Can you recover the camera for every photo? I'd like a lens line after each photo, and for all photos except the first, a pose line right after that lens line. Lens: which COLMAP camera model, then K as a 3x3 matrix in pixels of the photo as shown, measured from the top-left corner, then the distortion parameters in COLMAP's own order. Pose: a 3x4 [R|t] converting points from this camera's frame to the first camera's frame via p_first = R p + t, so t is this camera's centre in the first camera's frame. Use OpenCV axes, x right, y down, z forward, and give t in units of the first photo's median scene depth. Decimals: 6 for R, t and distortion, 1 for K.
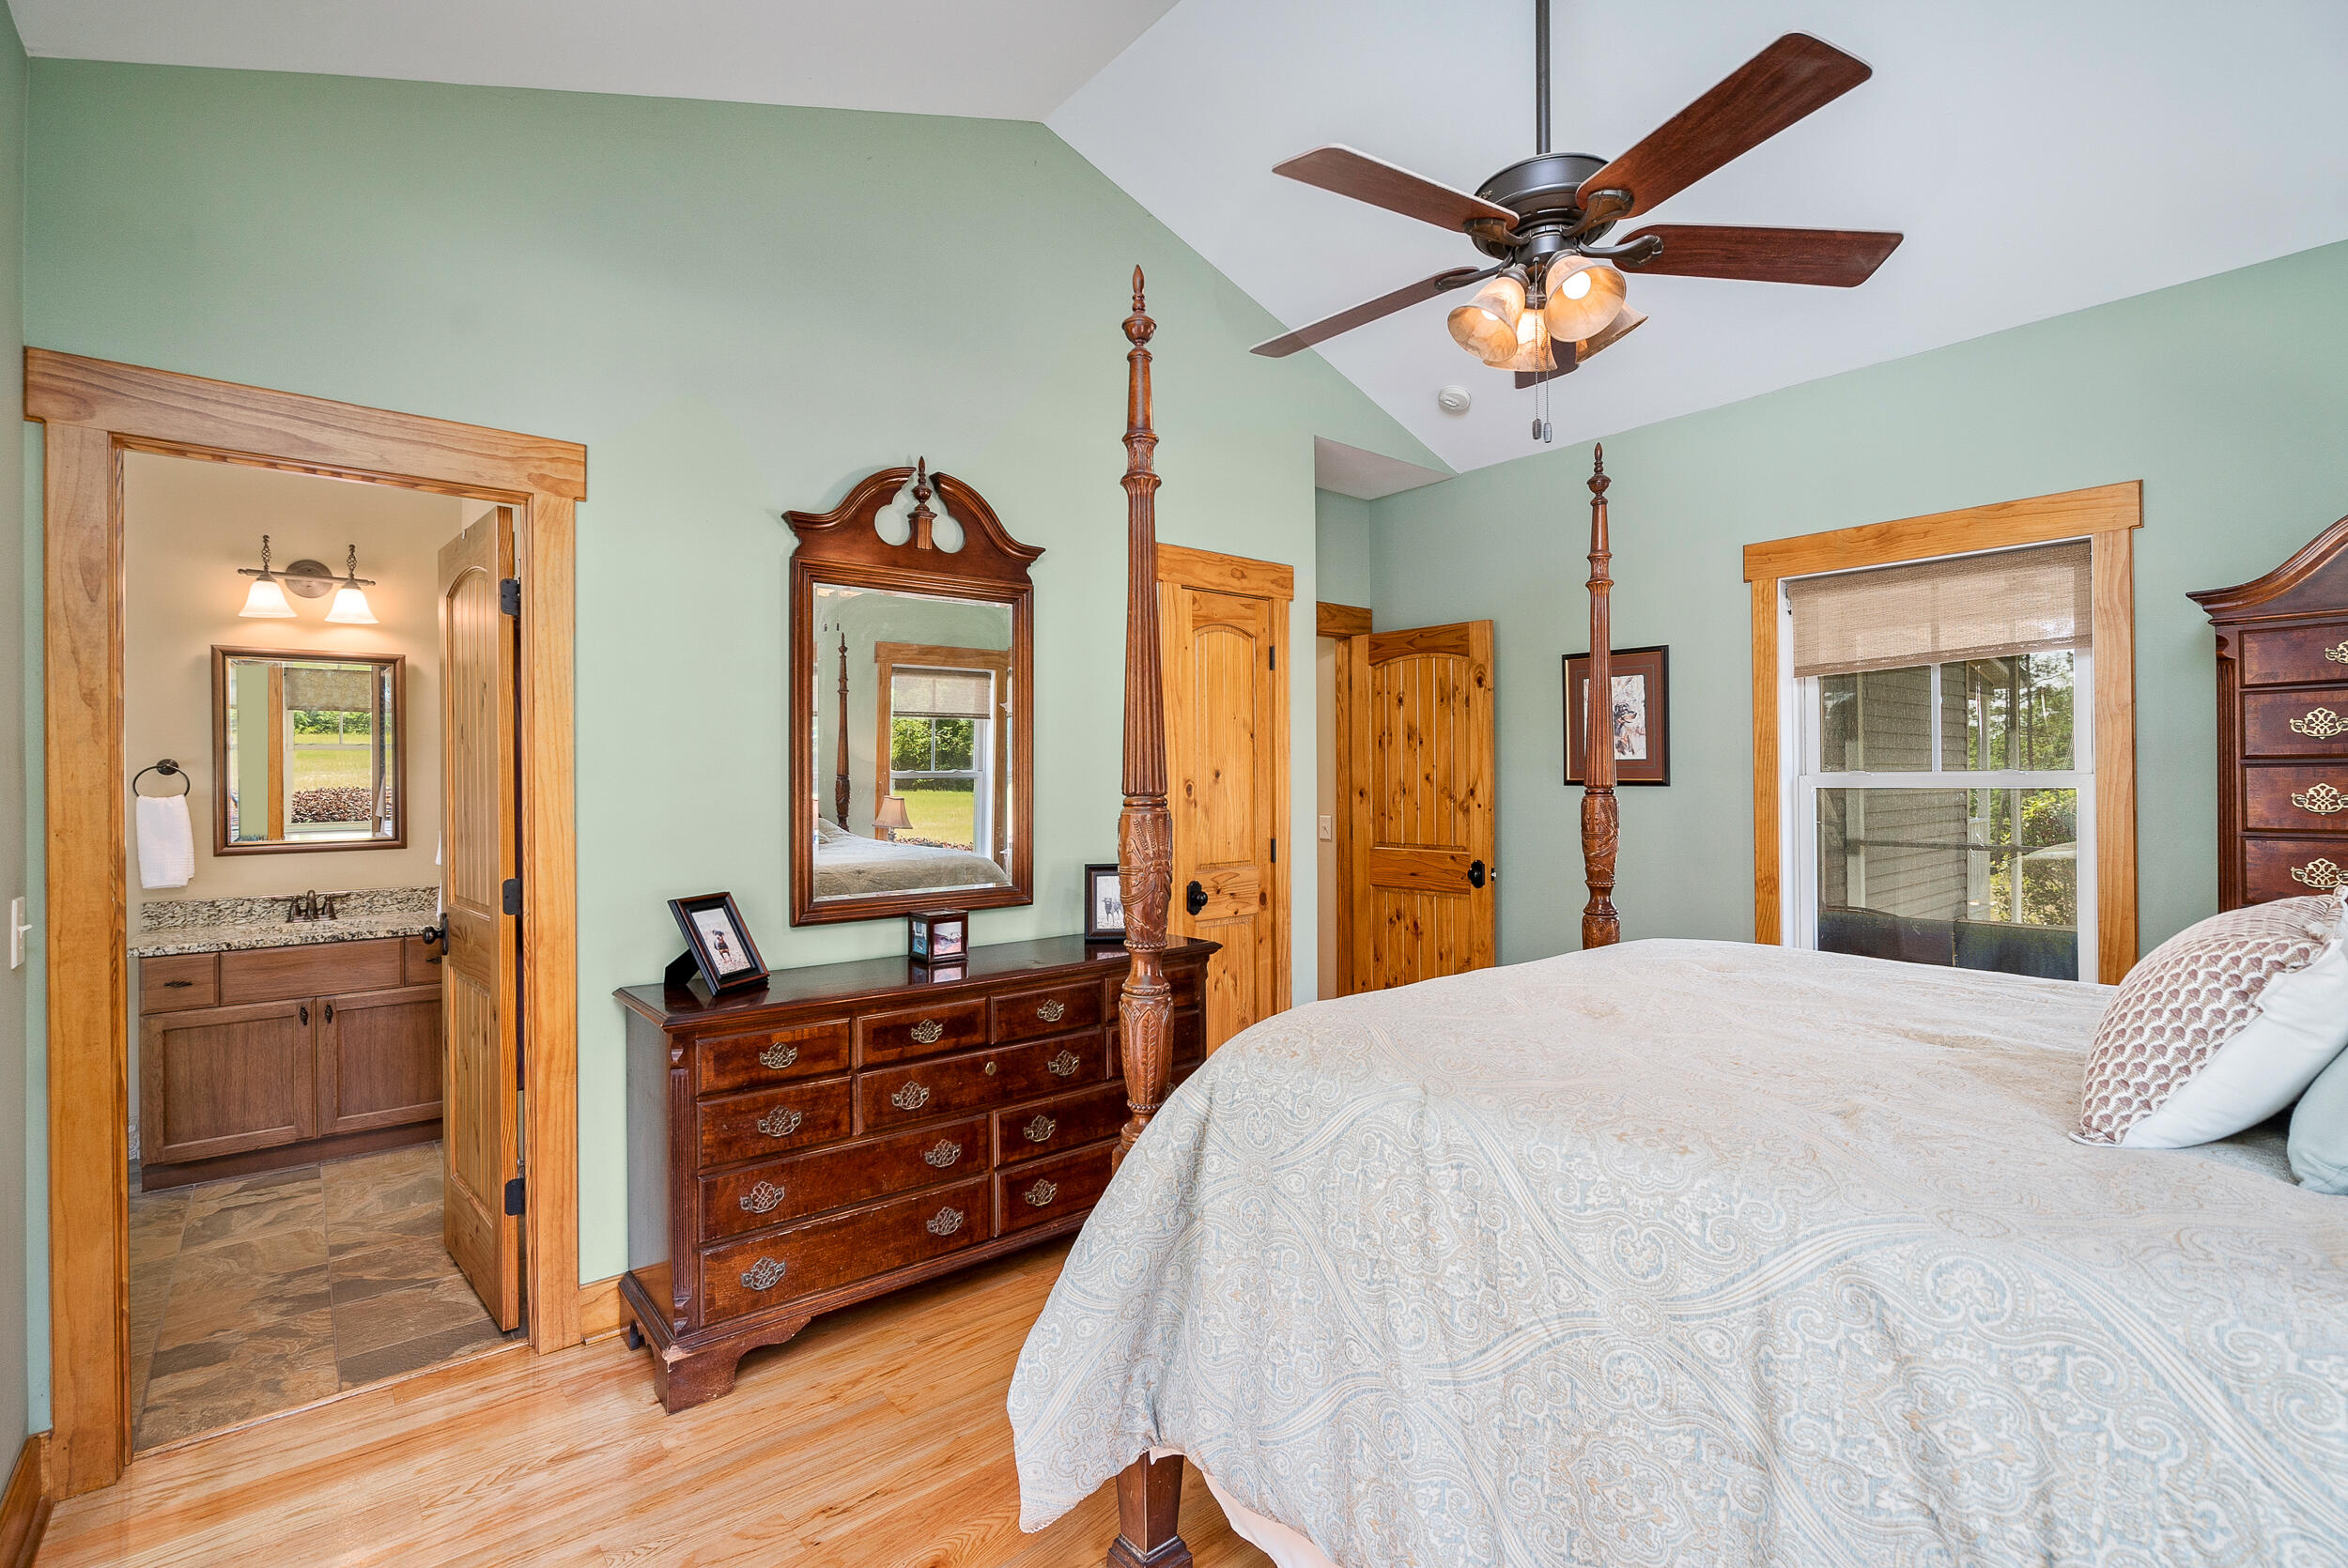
lens RADIAL K [[1082.5, 0, 1173.1], [0, 1082.5, 778.6], [0, 0, 1]] dist [-0.004054, 0.001914]
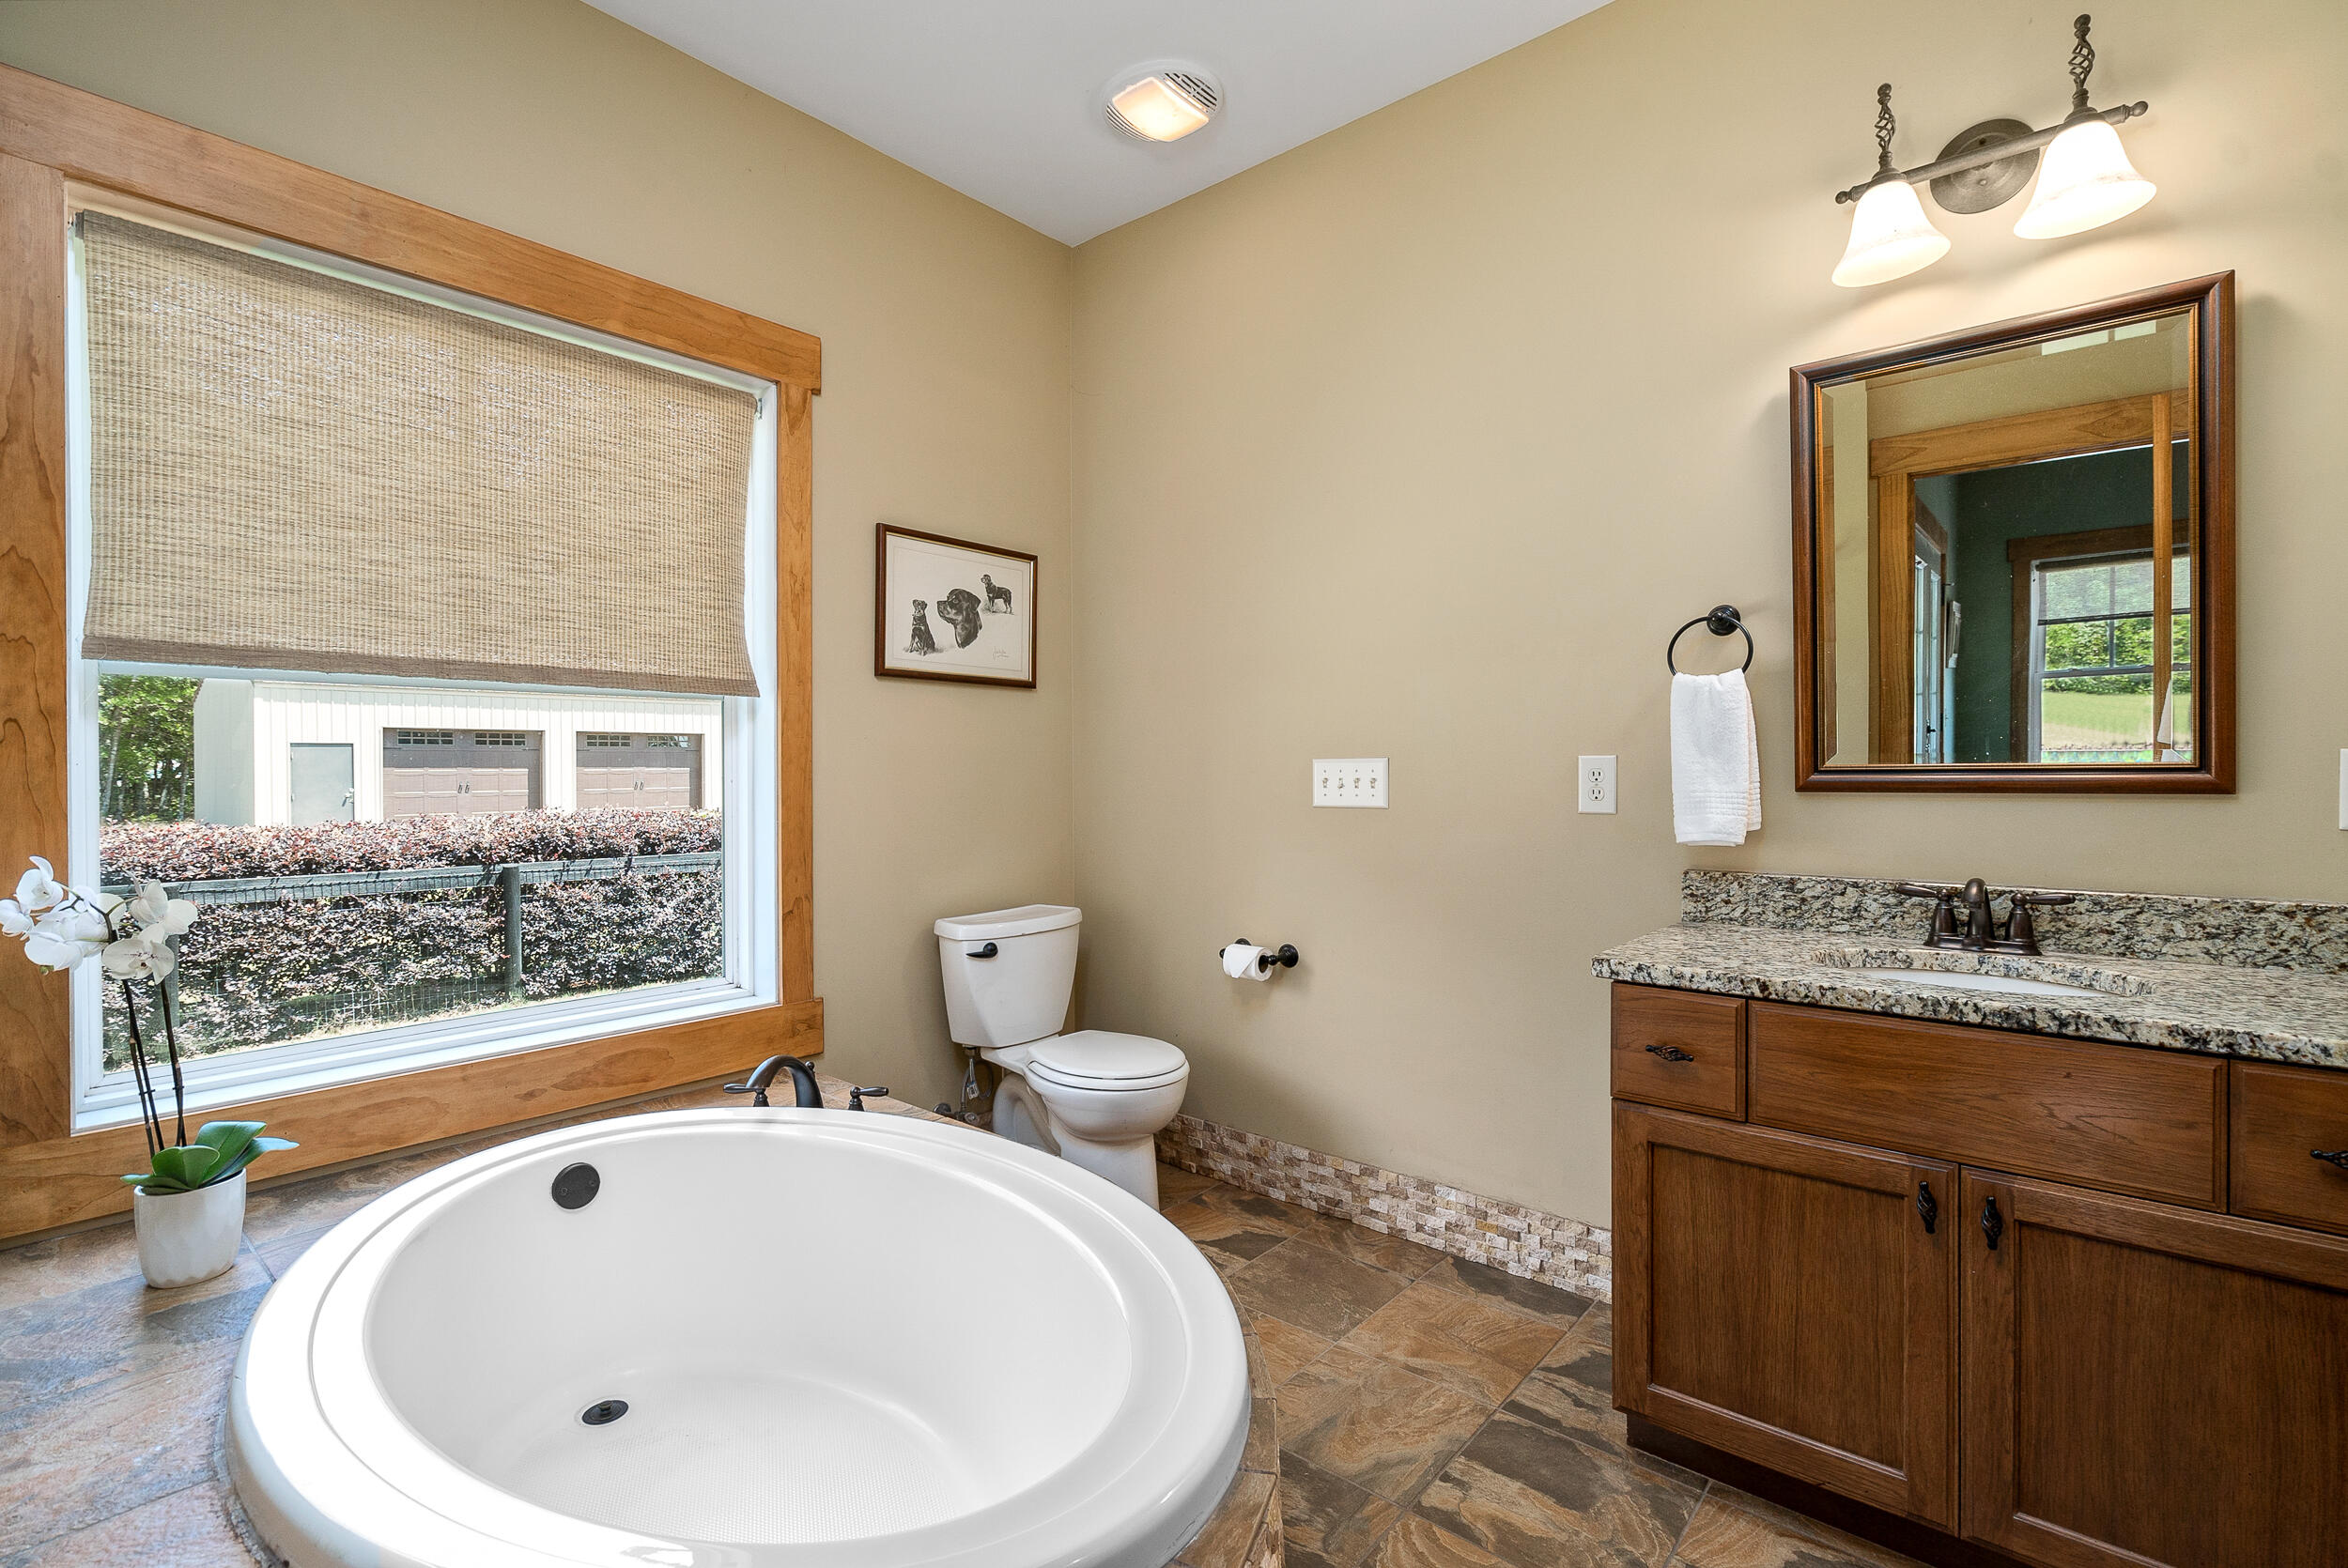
lens RADIAL K [[1082.5, 0, 1167.2], [0, 1082.5, 768.8], [0, 0, 1]] dist [-0.004054, 0.001914]
pose [[0.180674, 0.007593, -0.983514, -0.456191], [-0.001377, 0.999971, 0.007467, 0.059719], [0.983542, 0.000005, 0.180679, 0.635907]]
